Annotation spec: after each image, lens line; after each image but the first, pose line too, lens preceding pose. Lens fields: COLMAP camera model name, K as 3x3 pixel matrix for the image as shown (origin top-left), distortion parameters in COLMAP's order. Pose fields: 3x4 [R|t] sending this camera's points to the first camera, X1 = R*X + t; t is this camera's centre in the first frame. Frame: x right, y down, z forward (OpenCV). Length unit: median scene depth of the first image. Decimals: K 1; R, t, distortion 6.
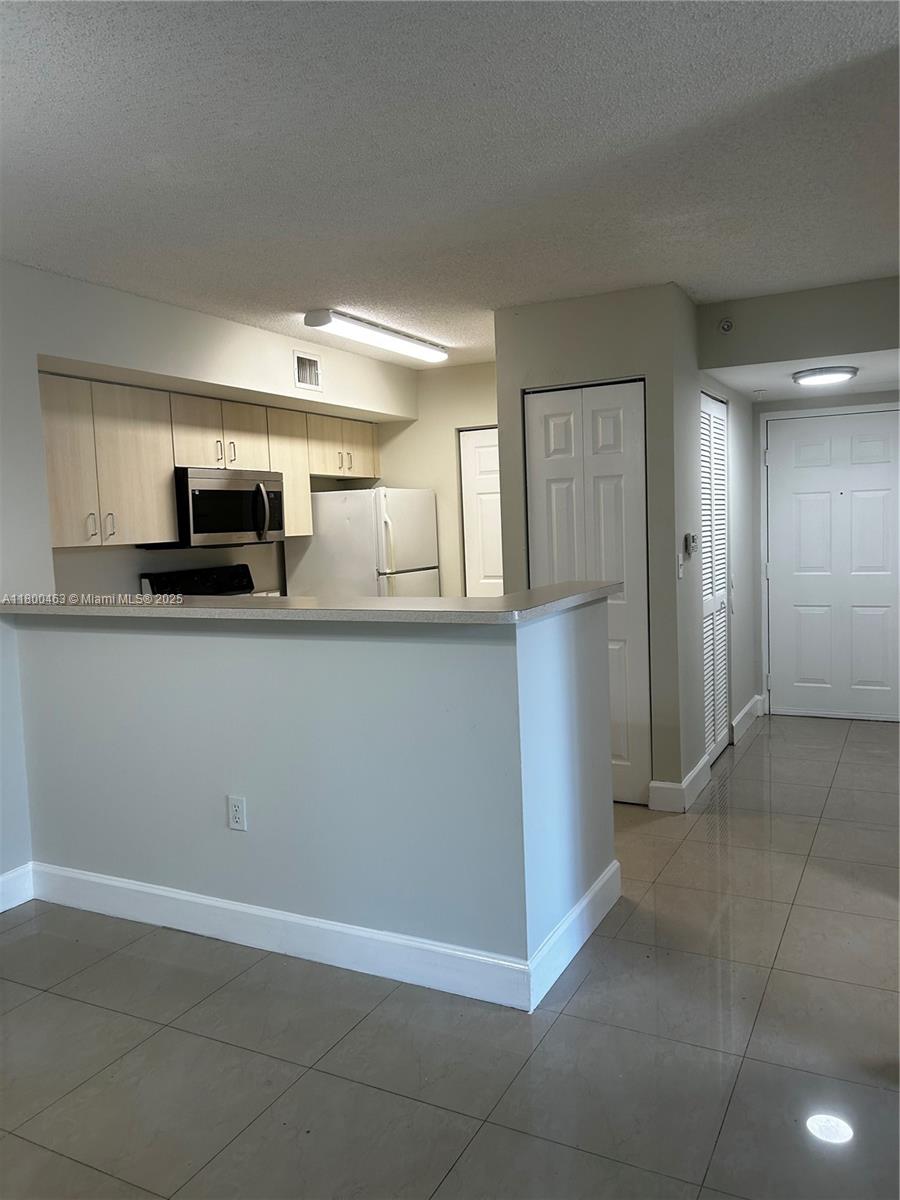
lens RADIAL K [[887.6, 0, 457.5], [0, 887.6, 598.3], [0, 0, 1]] dist [0.101788, -0.163672]
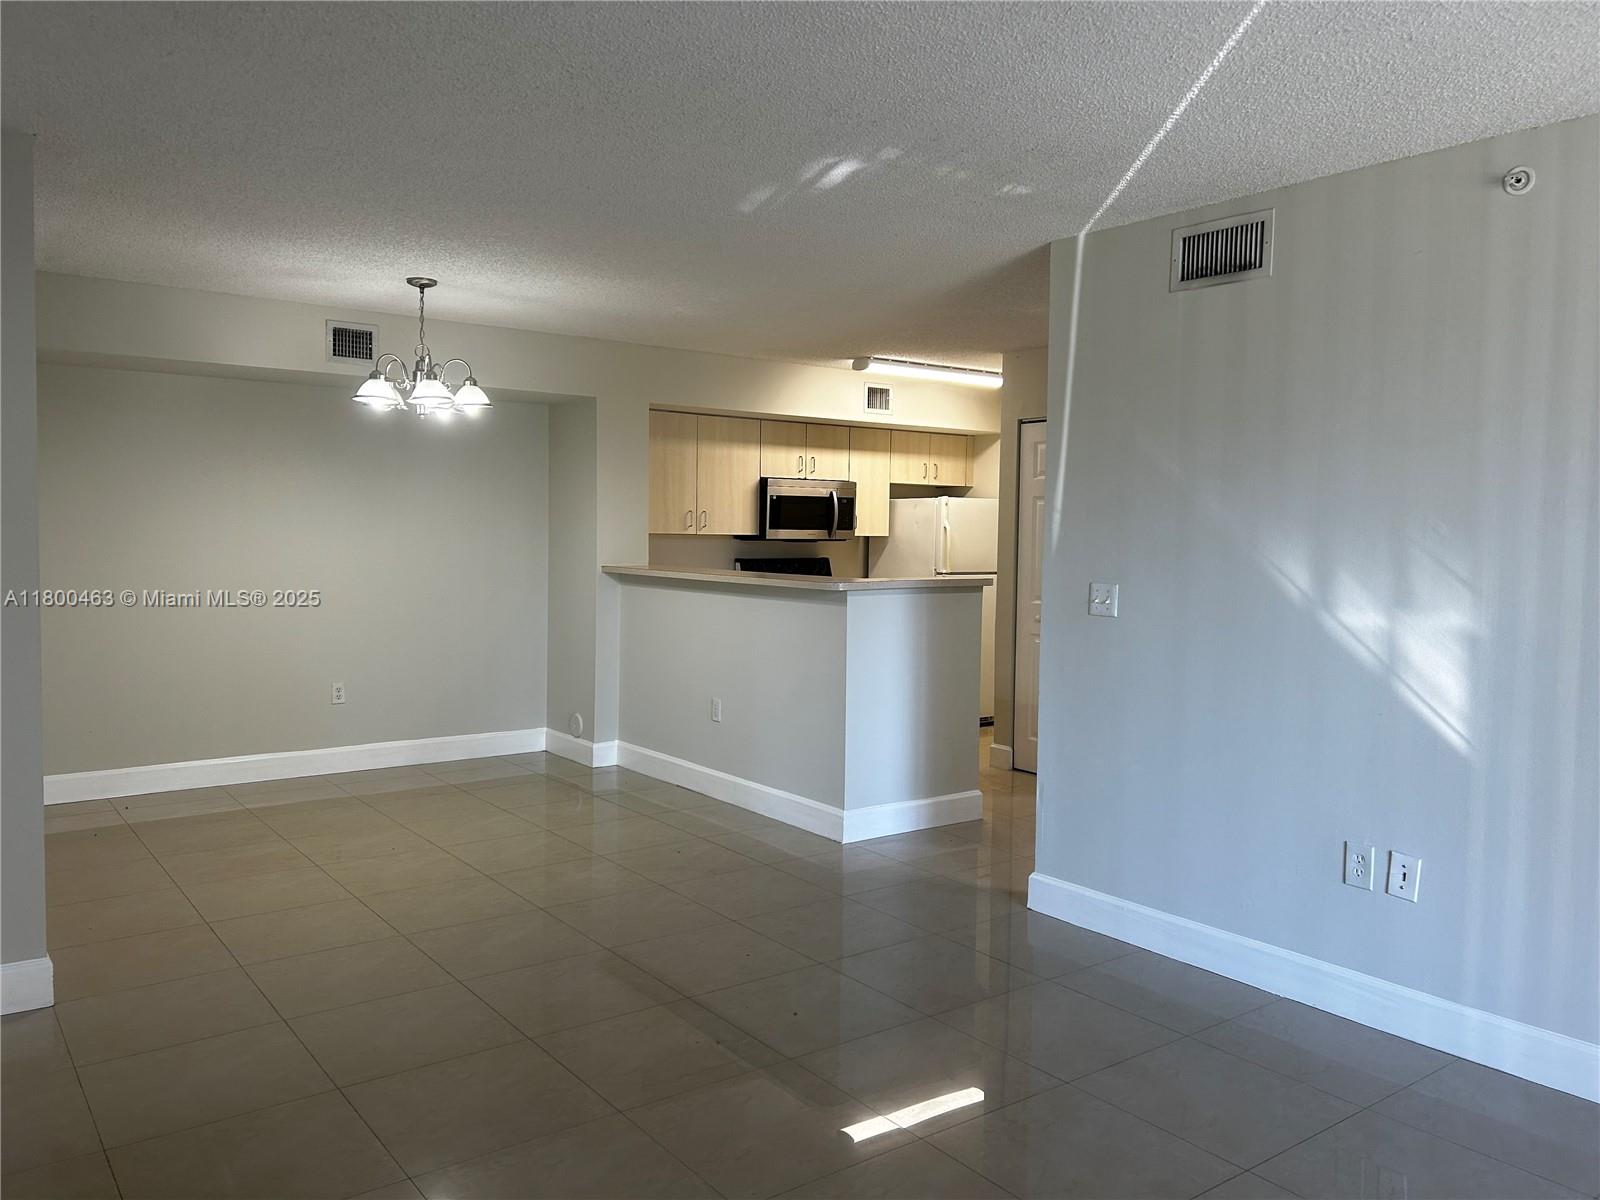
lens RADIAL K [[1183.5, 0, 796.1], [0, 1183.5, 591.9], [0, 0, 1]] dist [0.101788, -0.163672]
pose [[0.894105, 0.071186, -0.442163, 0.481045], [-0.083831, 0.996439, -0.009093, 0.028626], [0.439941, 0.045197, 0.896889, -0.485061]]
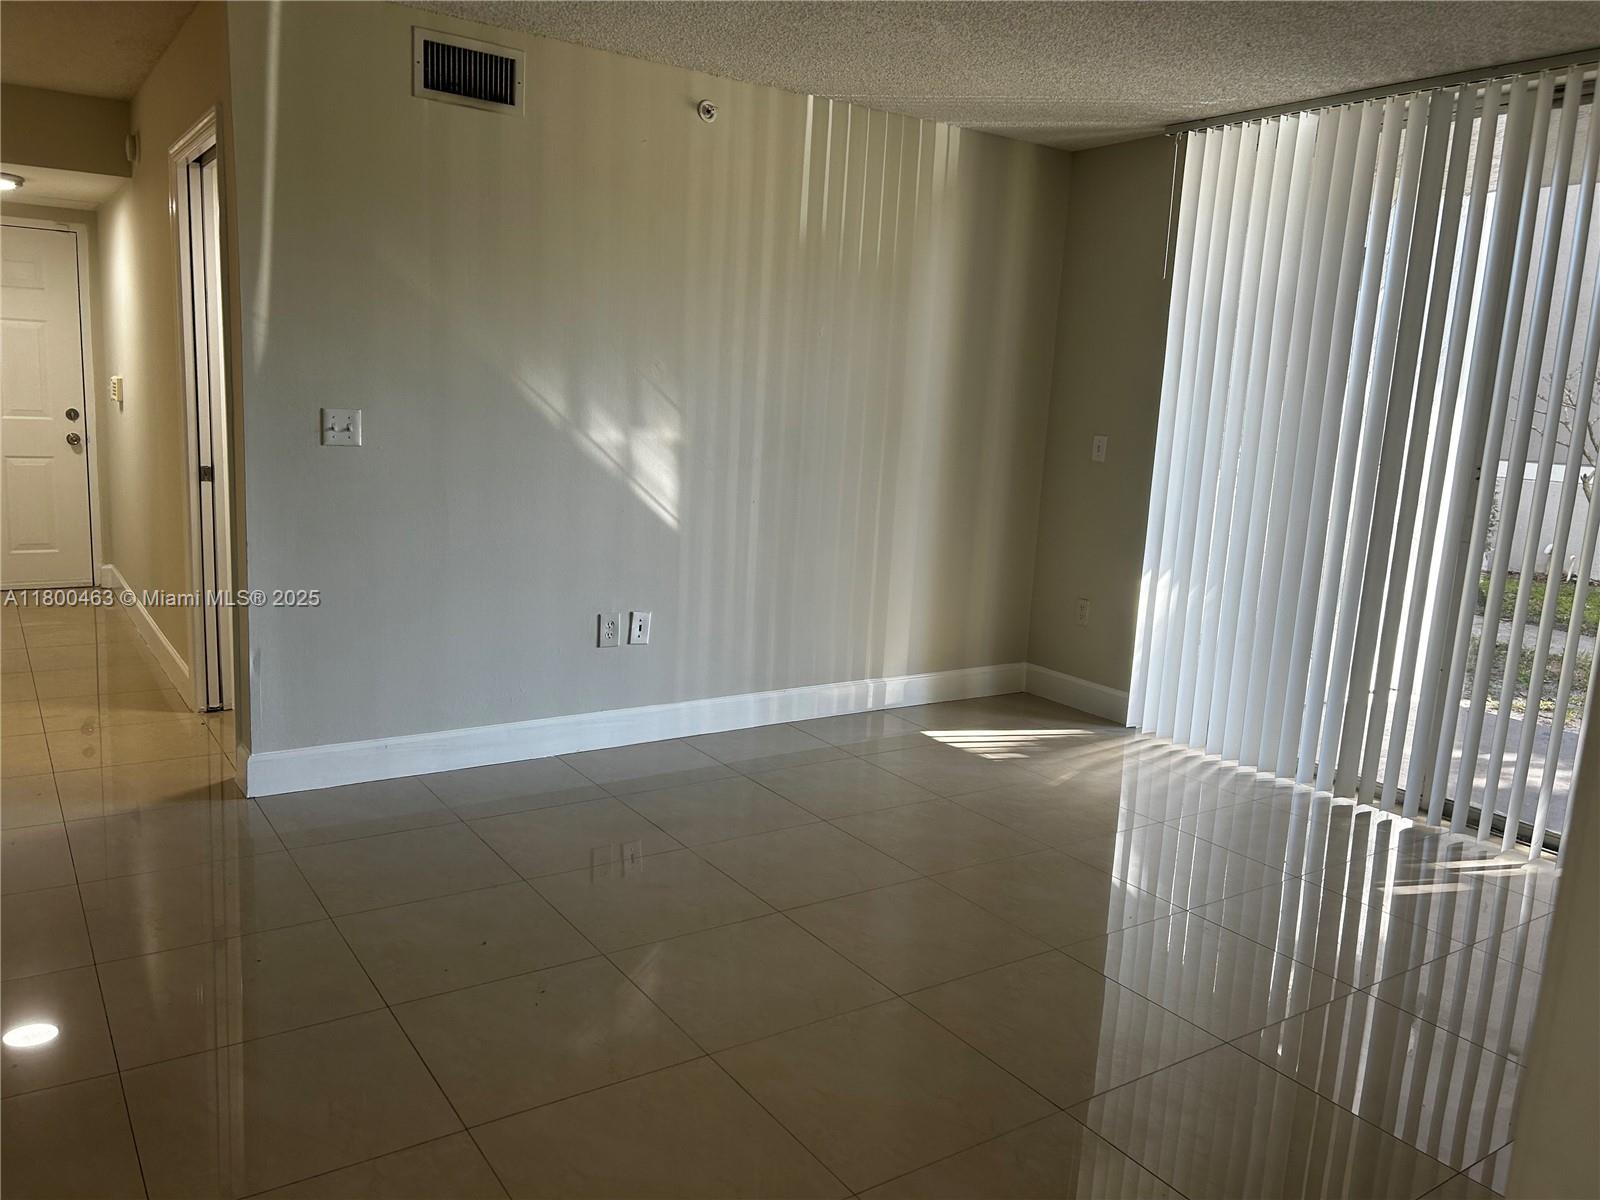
lens RADIAL K [[1190.7, 0, 800.0], [0, 1190.7, 600.0], [0, 0, 1]] dist [0.007849, -0.001818]
pose [[0.468219, -0.090186, 0.878998, -0.261769], [0.005798, 0.995070, 0.099007, 0.044735], [-0.883593, -0.041261, 0.466434, -0.237060]]
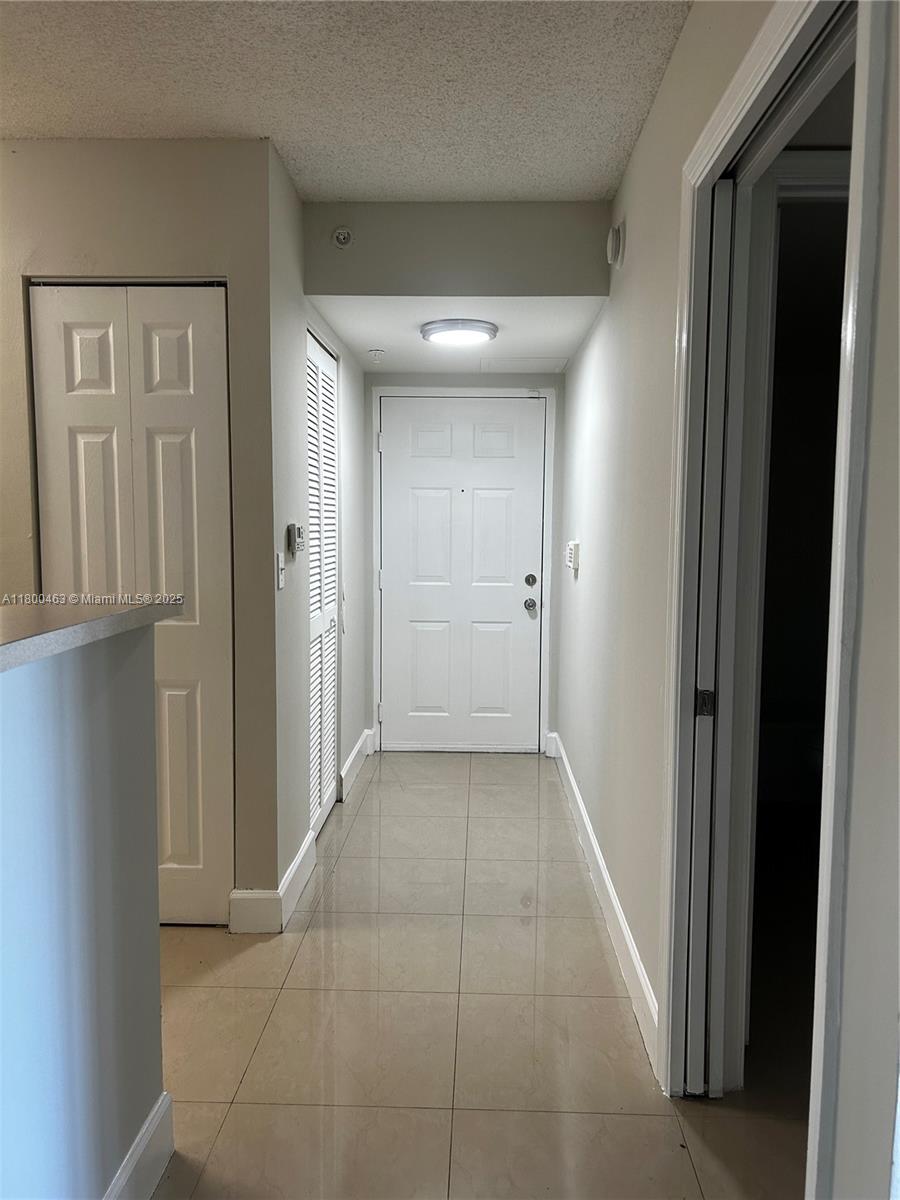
lens RADIAL K [[887.6, 0, 457.5], [0, 887.6, 598.3], [0, 0, 1]] dist [0.101788, -0.163672]
pose [[0.900407, 0.007415, 0.434986, 0.066530], [-0.004751, 0.999963, -0.007212, -0.009473], [-0.435023, 0.004427, 0.900408, 0.290835]]
